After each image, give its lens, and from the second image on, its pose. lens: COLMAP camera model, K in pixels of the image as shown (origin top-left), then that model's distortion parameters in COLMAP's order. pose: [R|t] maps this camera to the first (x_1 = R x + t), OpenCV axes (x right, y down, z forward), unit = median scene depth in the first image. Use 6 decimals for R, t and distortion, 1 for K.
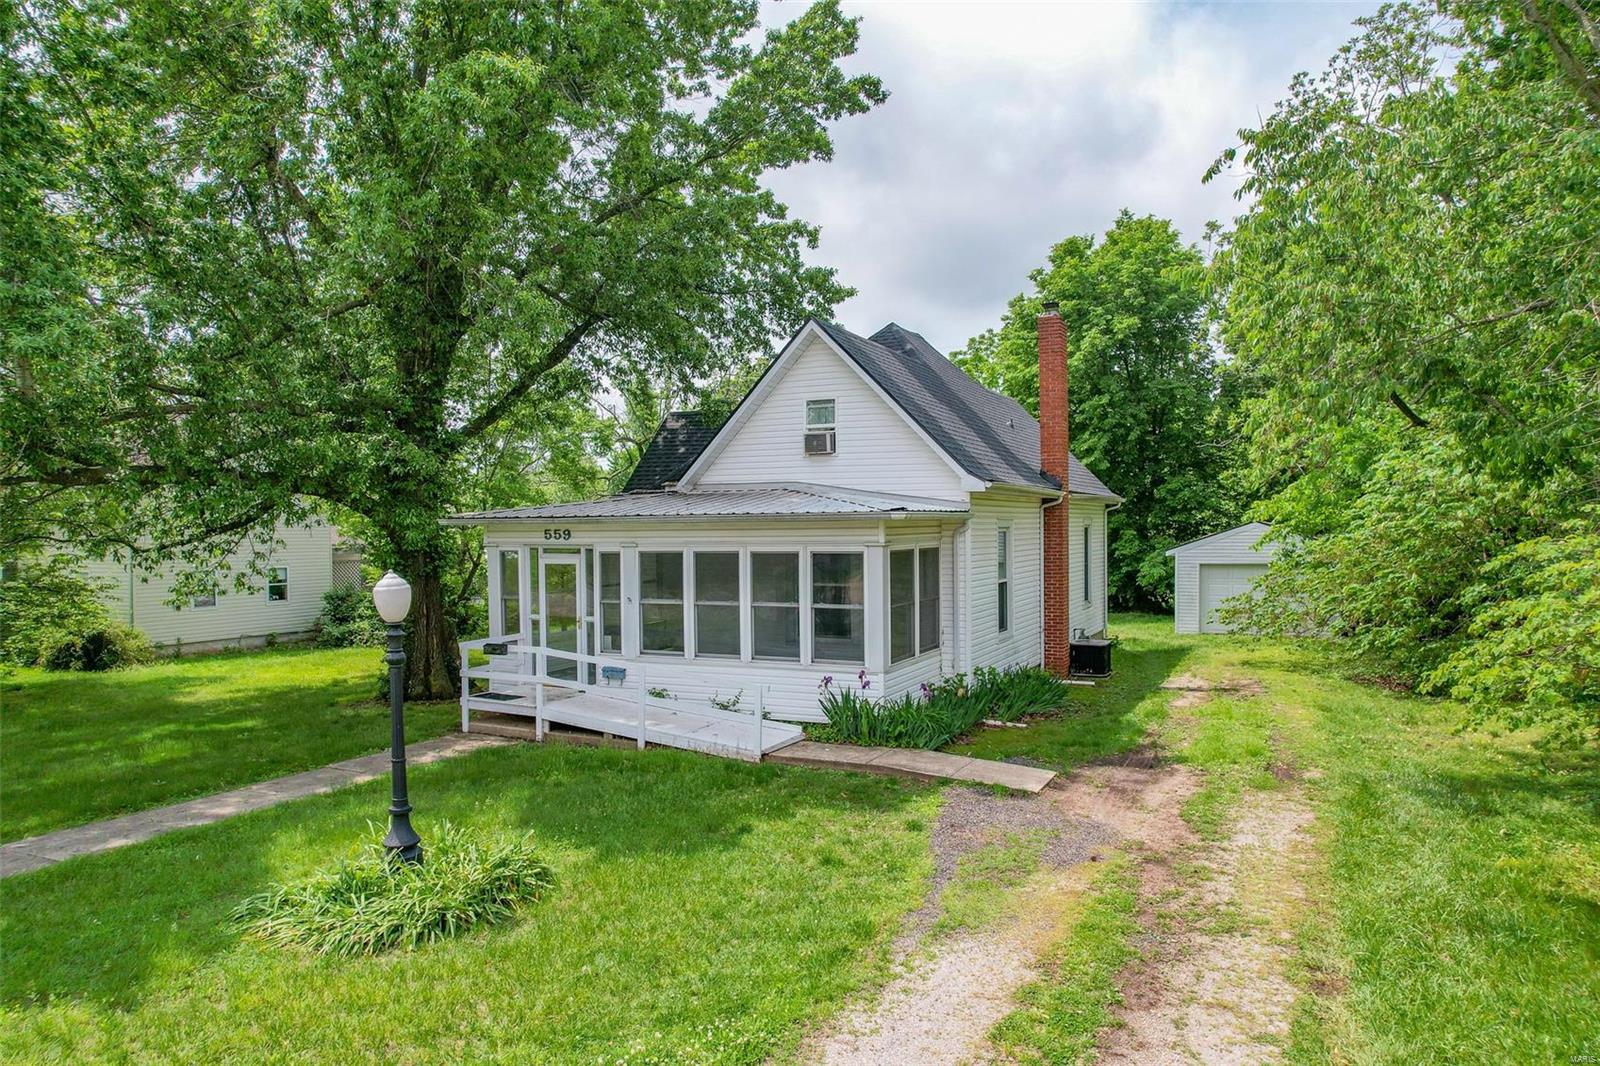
lens RADIAL K [[1022.8, 0, 809.5], [0, 1022.8, 538.1], [0, 0, 1]] dist [-0.081805, 0.074412]
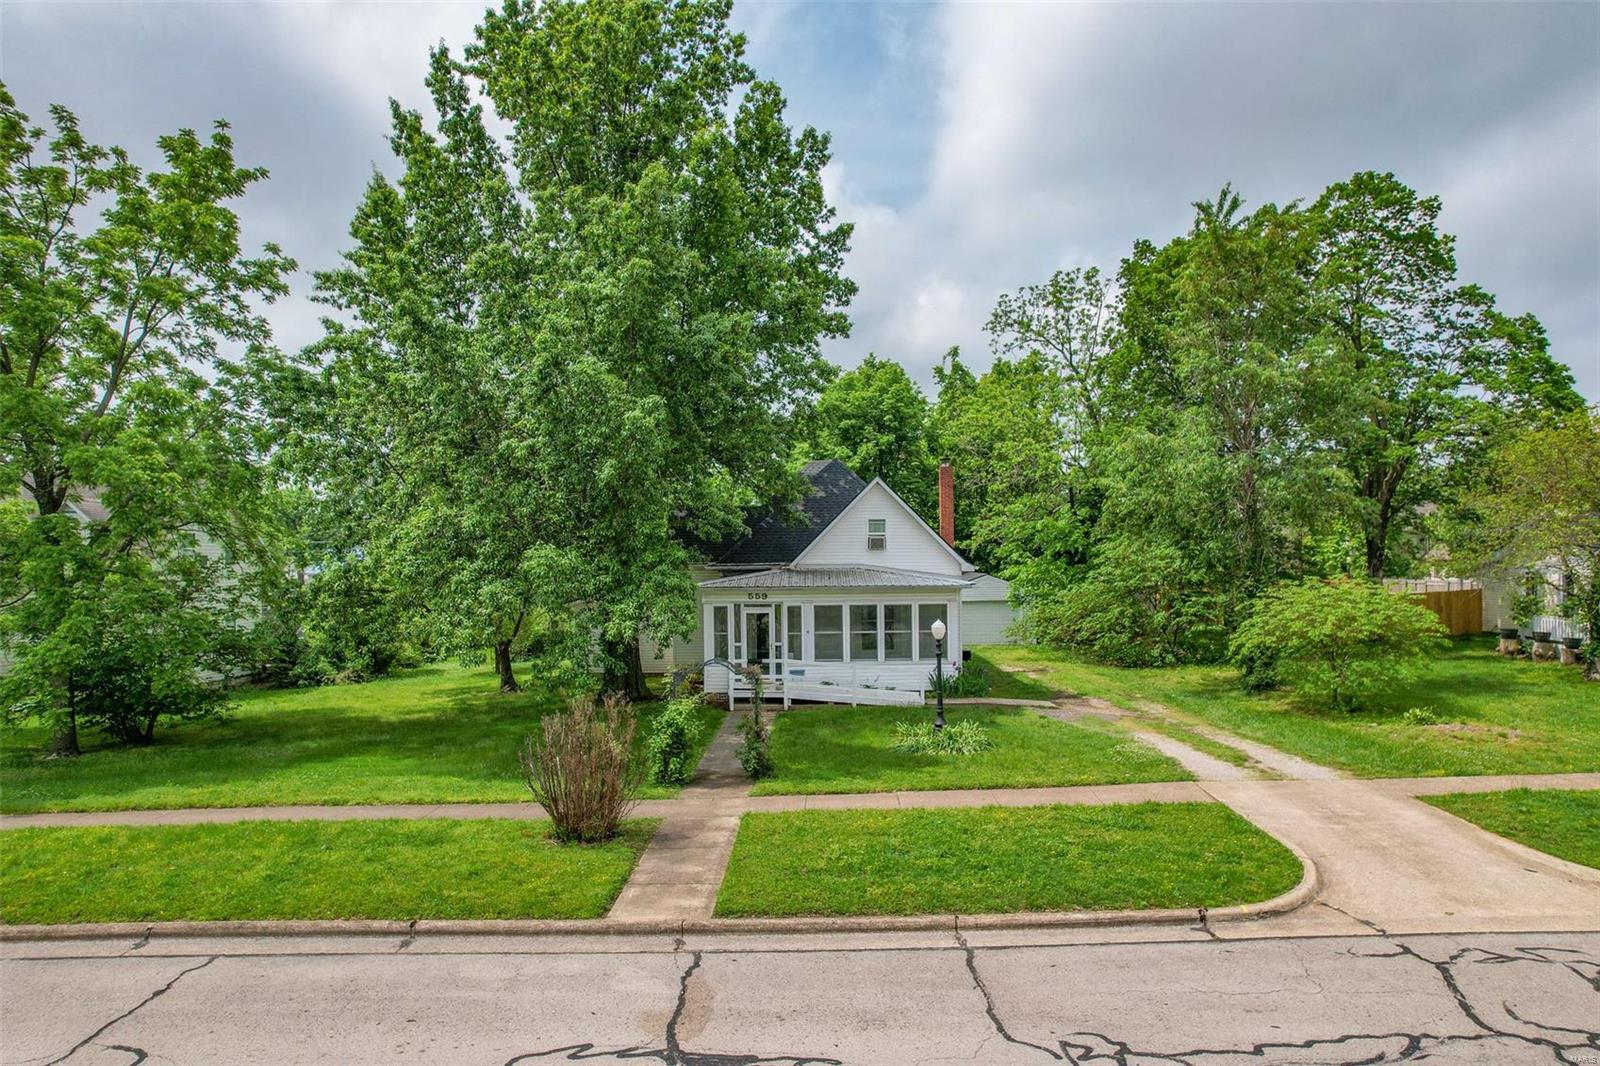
lens RADIAL K [[1022.8, 0, 809.5], [0, 1022.8, 538.1], [0, 0, 1]] dist [-0.081805, 0.074412]
pose [[0.902963, 0.006842, 0.429664, -0.929069], [0.006324, 0.999553, -0.029206, -0.052035], [-0.429672, 0.029090, 0.902517, -0.625905]]
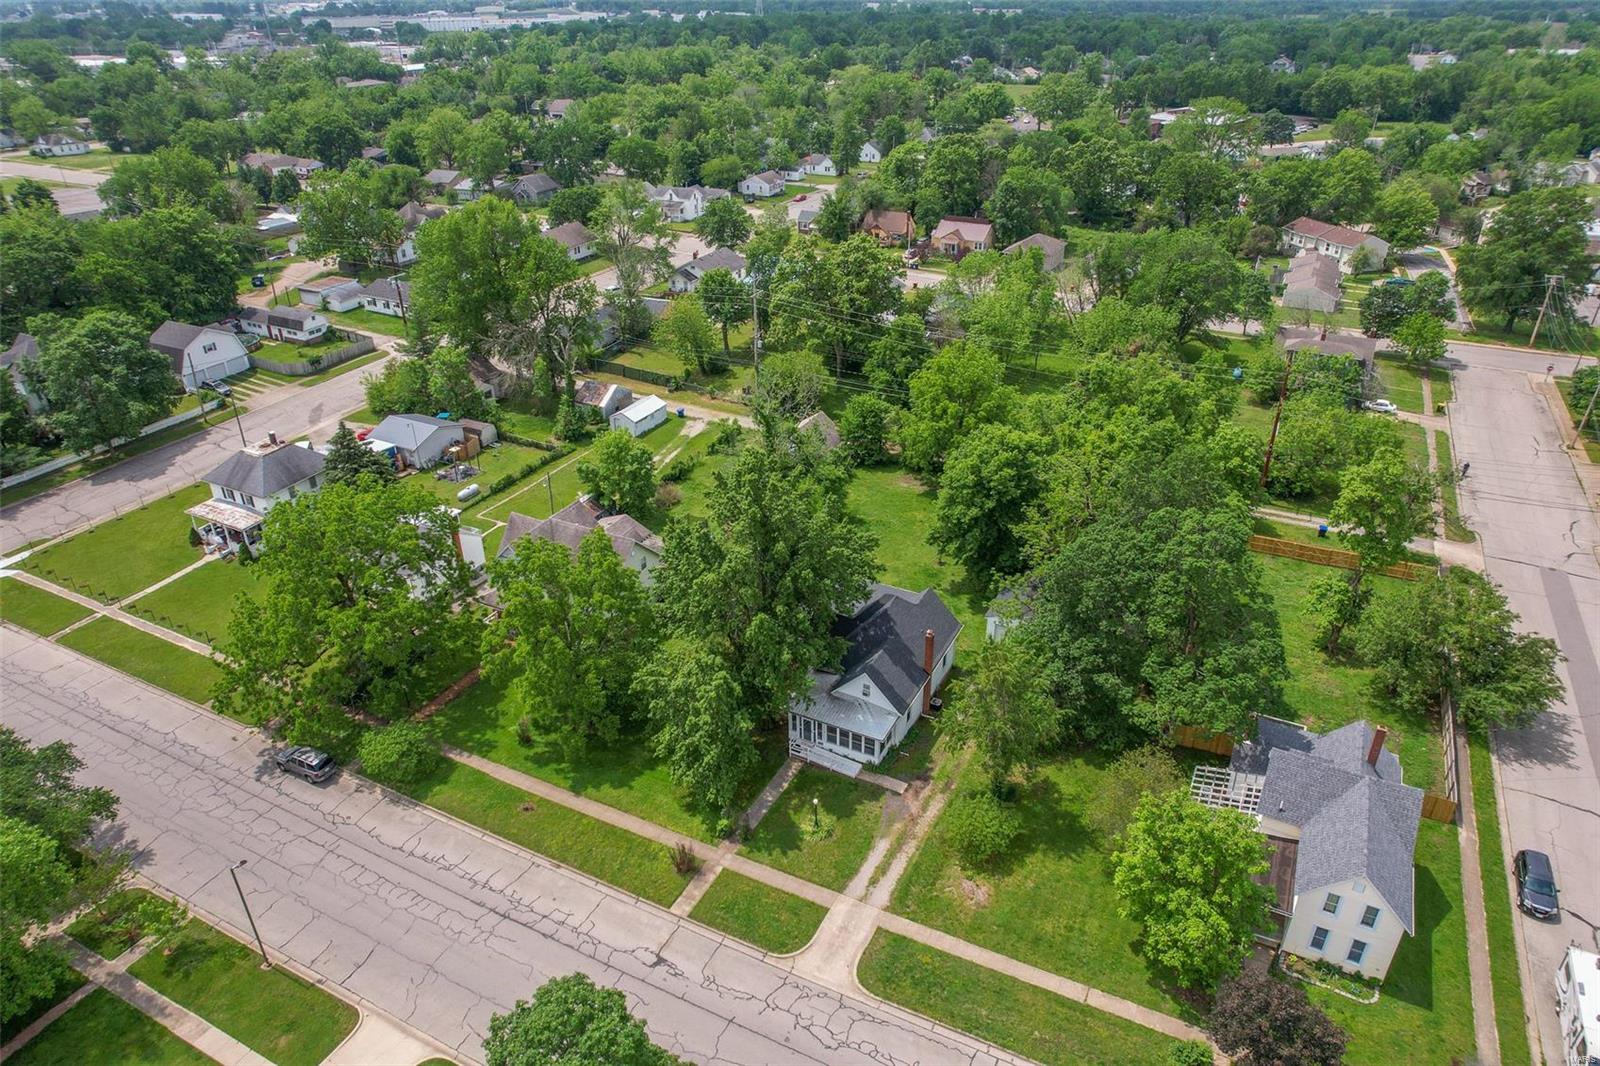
lens RADIAL K [[1022.8, 0, 809.5], [0, 1022.8, 538.1], [0, 0, 1]] dist [-0.081805, 0.074412]
pose [[0.999901, 0.009097, -0.010760, -0.196171], [-0.002870, 0.879135, 0.476565, -2.832837], [0.013794, -0.476487, 0.879073, -2.567629]]
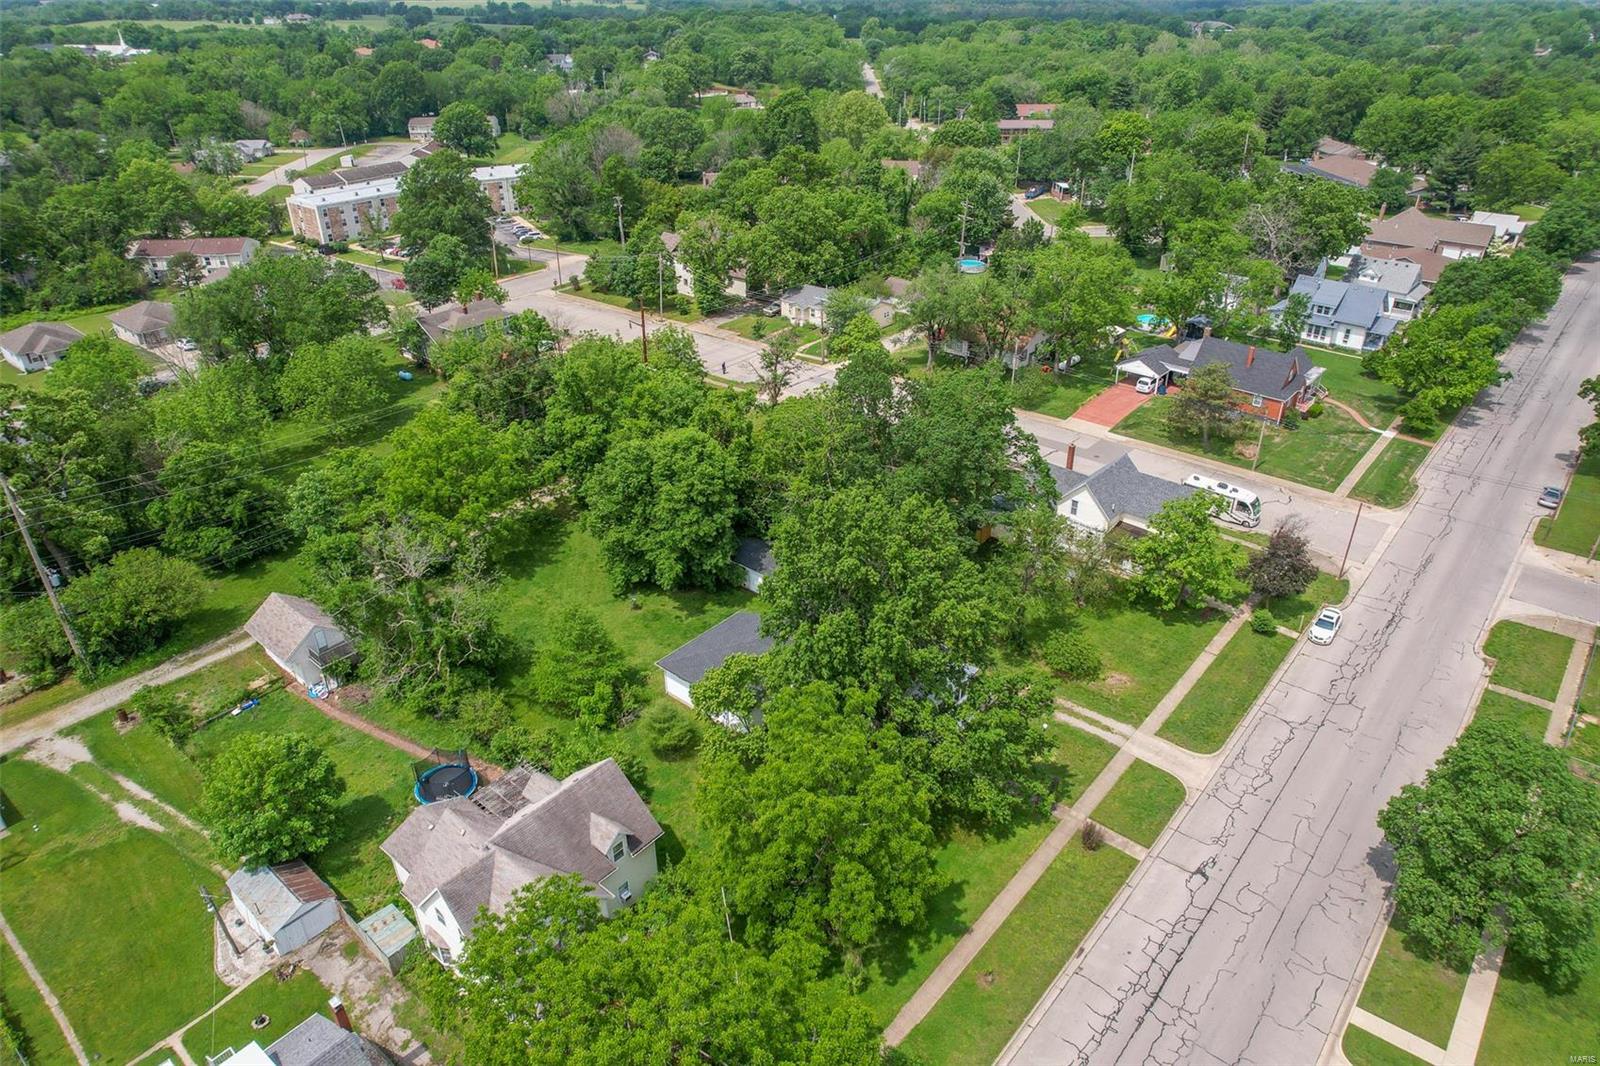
lens RADIAL K [[1035.6, 0, 806.3], [0, 1035.6, 519.5], [0, 0, 1]] dist [-0.074754, 0.056771]
pose [[0.240441, -0.453841, 0.858031, -3.894788], [0.010178, 0.885093, 0.465303, -2.866738], [-0.970611, -0.103145, 0.217431, 0.630628]]
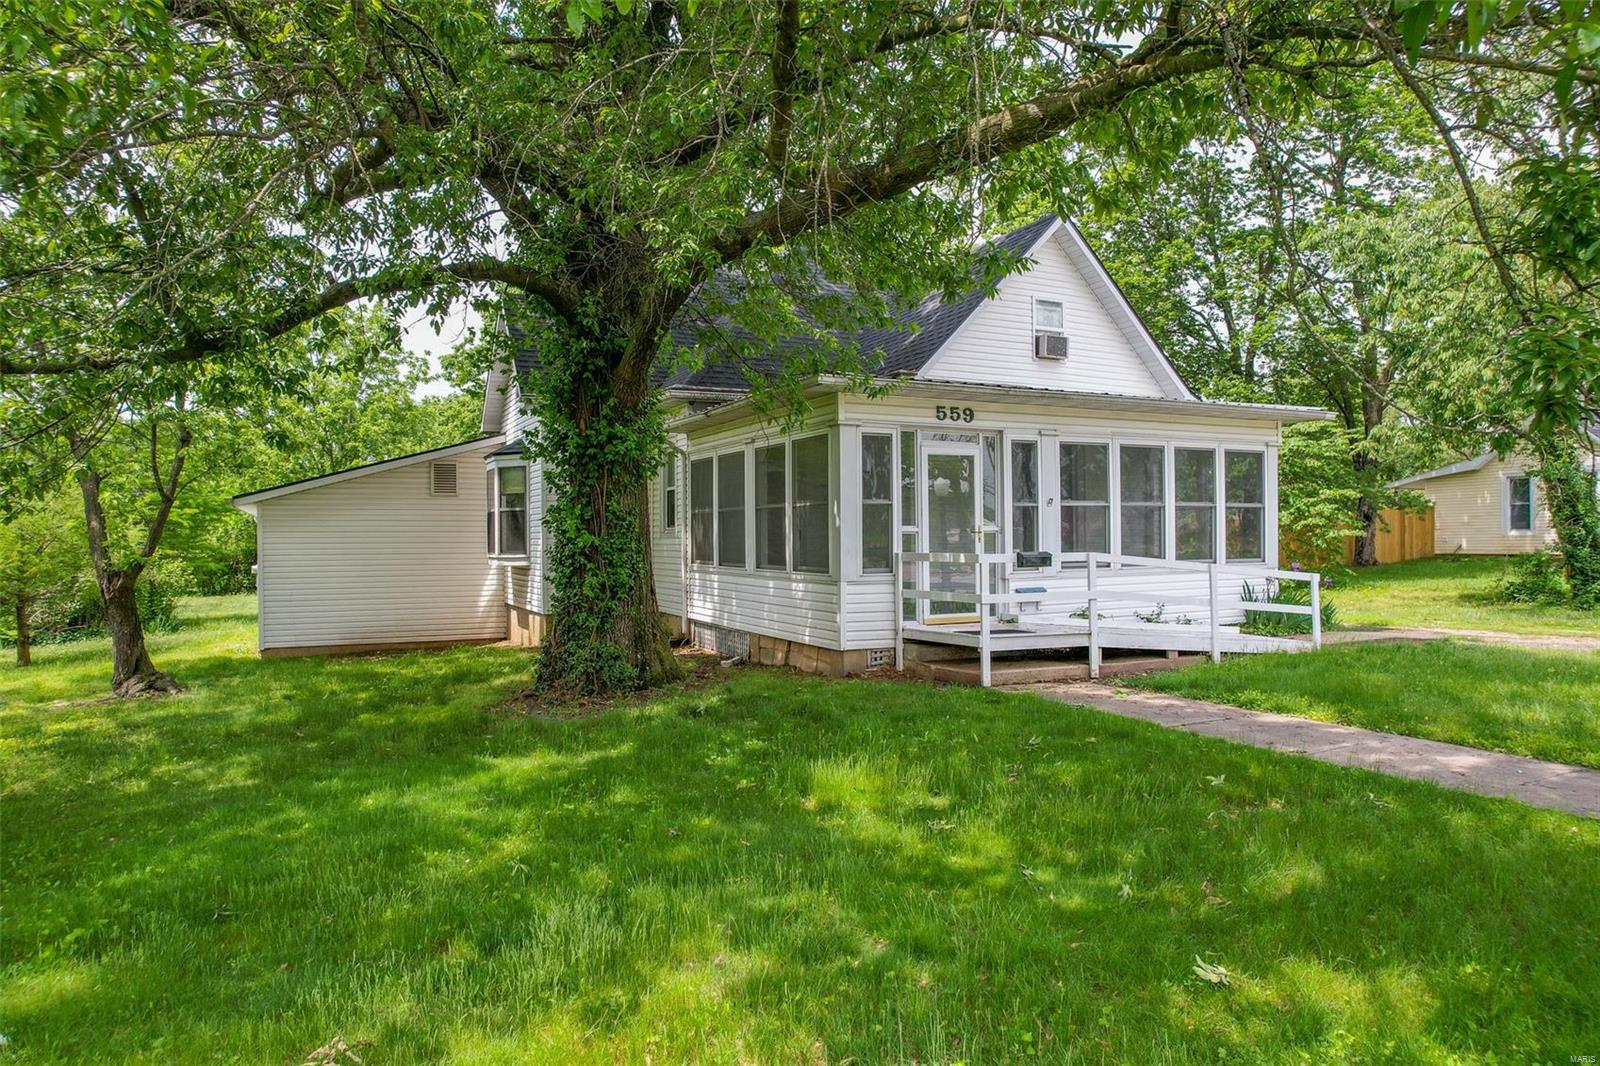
lens RADIAL K [[1022.8, 0, 809.5], [0, 1022.8, 538.1], [0, 0, 1]] dist [-0.081805, 0.074412]
pose [[0.613630, 0.002697, 0.789589, -0.897234], [0.013284, 0.999817, -0.013738, 0.094839], [-0.789482, 0.018919, 0.613482, 0.642216]]
